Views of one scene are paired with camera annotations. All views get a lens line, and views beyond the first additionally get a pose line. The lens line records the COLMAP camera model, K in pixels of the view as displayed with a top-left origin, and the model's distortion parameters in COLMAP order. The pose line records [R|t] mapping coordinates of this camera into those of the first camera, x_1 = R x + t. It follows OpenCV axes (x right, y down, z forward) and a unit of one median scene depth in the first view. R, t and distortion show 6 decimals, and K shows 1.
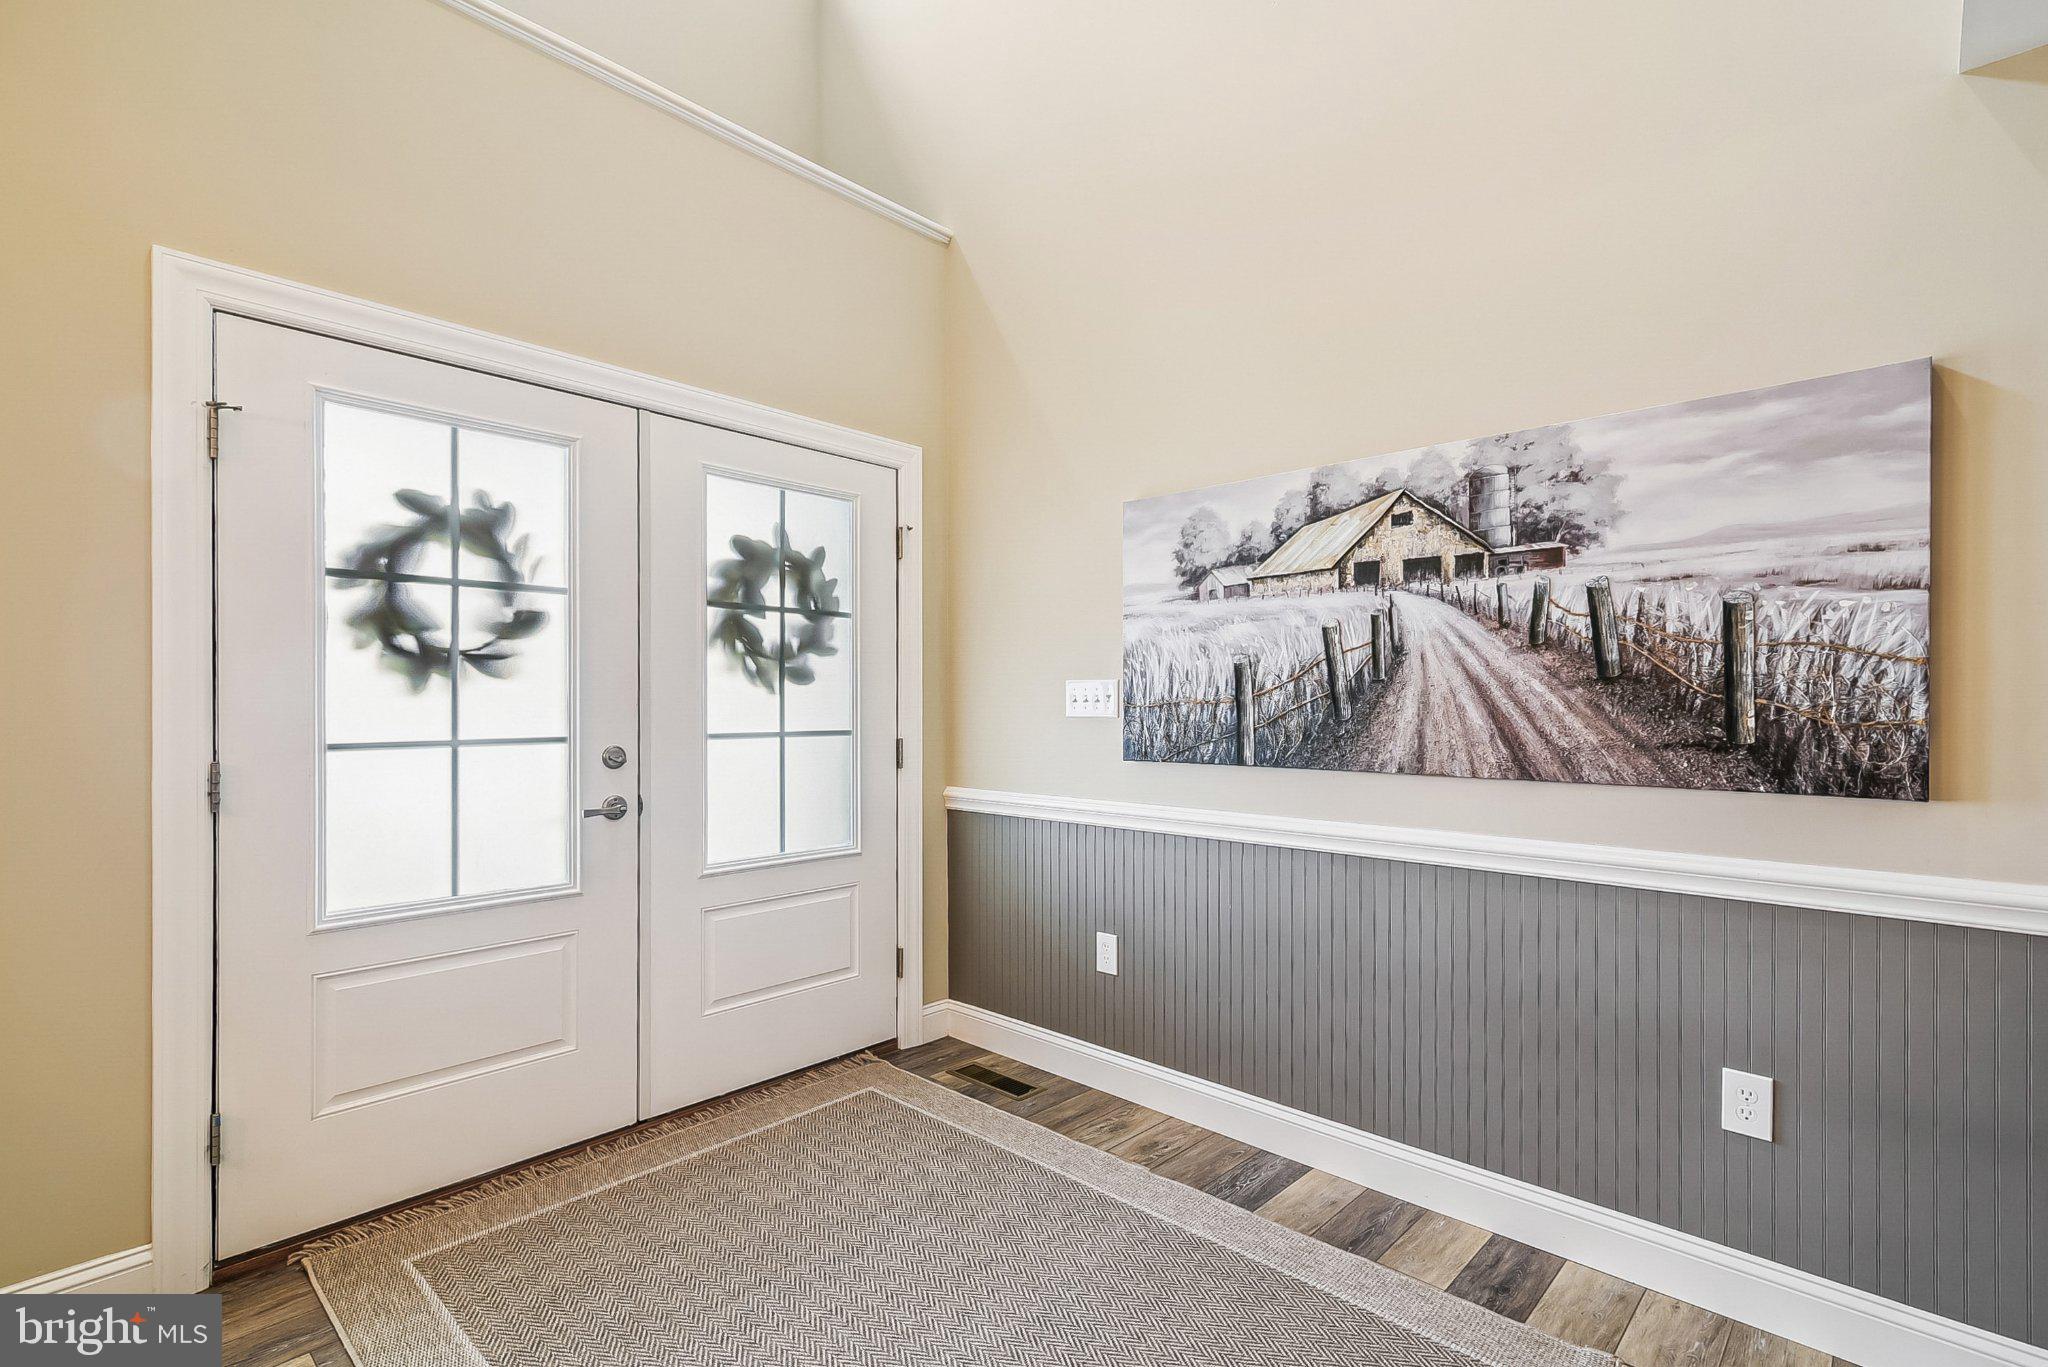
lens RADIAL K [[959.2, 0, 1004.4], [0, 959.2, 705.7], [0, 0, 1]] dist [0.014431, -0.004388]
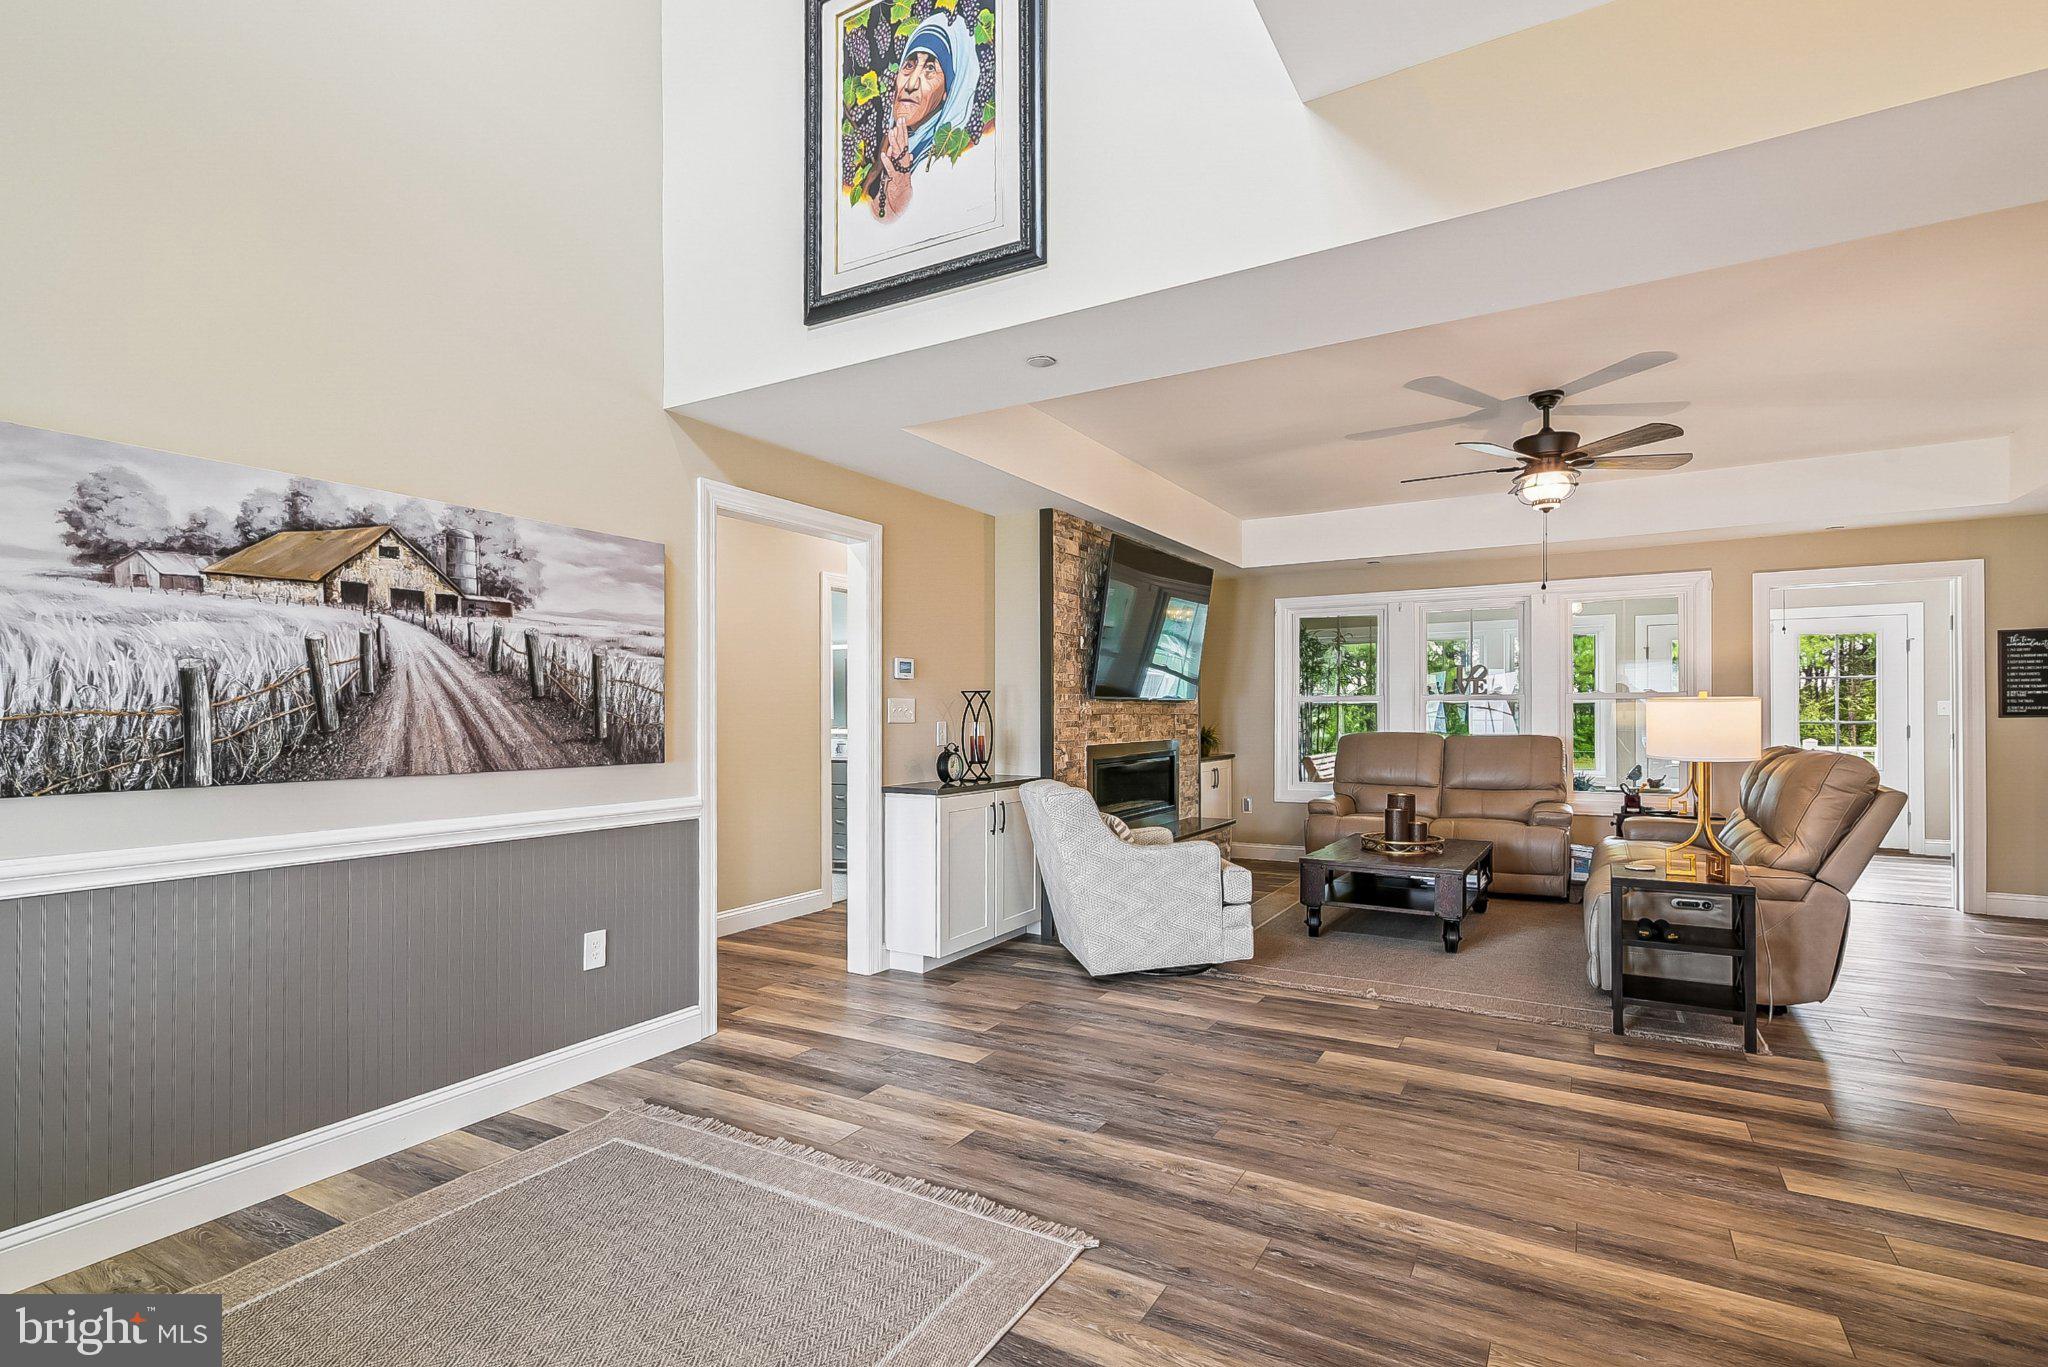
lens RADIAL K [[959.2, 0, 1018.0], [0, 959.2, 710.9], [0, 0, 1]] dist [0.014431, -0.004388]
pose [[-0.221591, 0.002129, 0.975137, -0.844291], [0.002153, 0.999996, -0.001694, -0.003279], [-0.975137, 0.001724, -0.221595, 0.521427]]
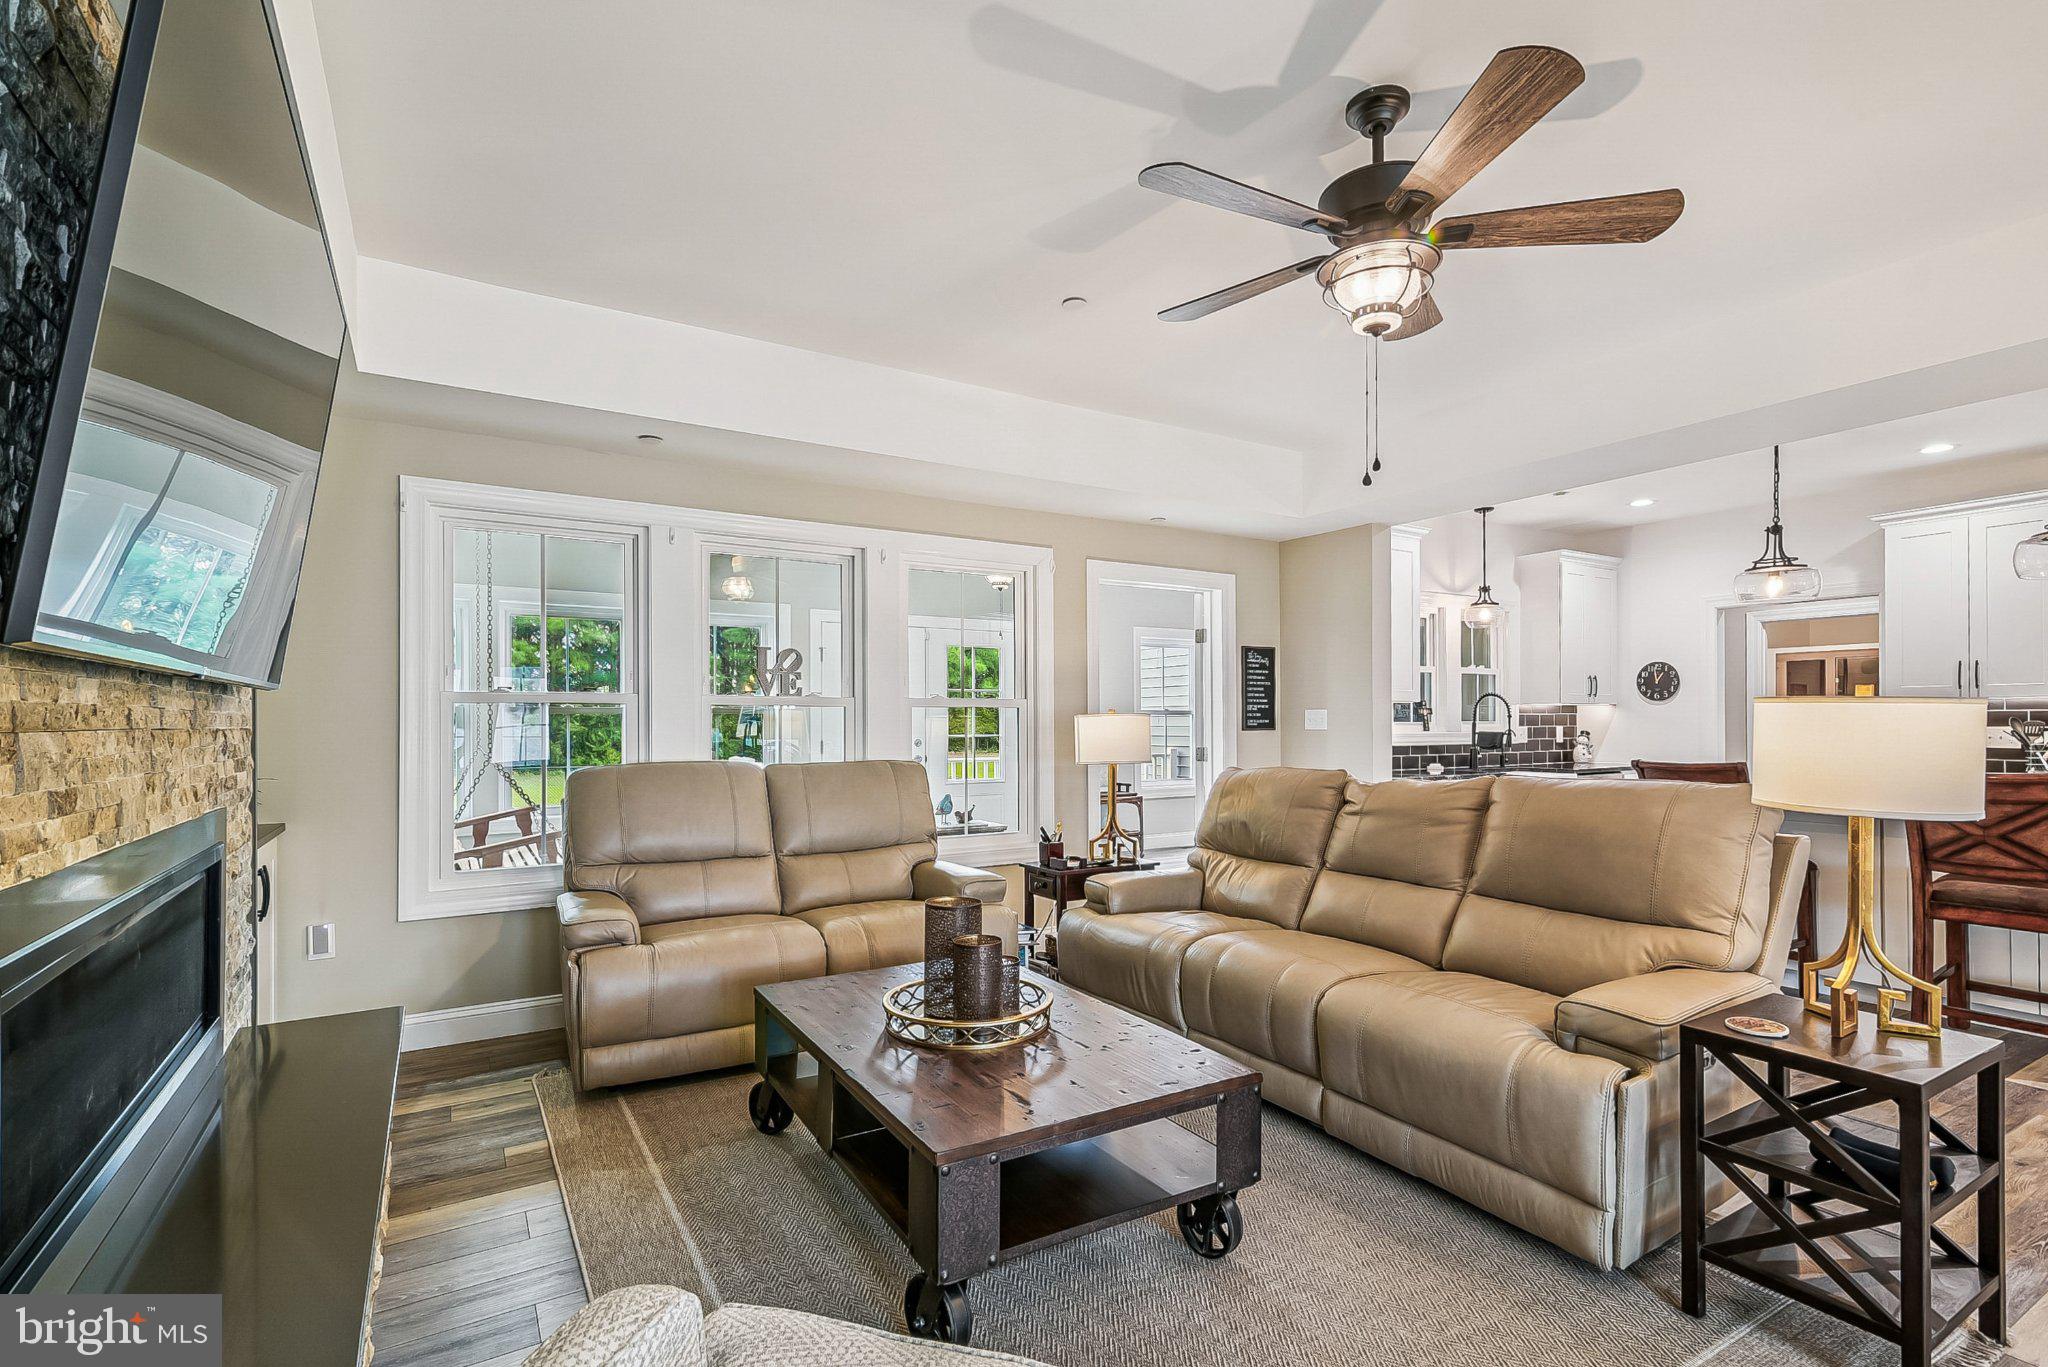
lens RADIAL K [[959.2, 0, 1025.7], [0, 959.2, 720.0], [0, 0, 1]] dist [0.014431, -0.004388]
pose [[-0.963898, 0.001283, 0.266269, 0.853082], [-0.000105, 0.999986, -0.005200, -0.000697], [-0.266272, -0.005040, -0.963885, 0.116652]]
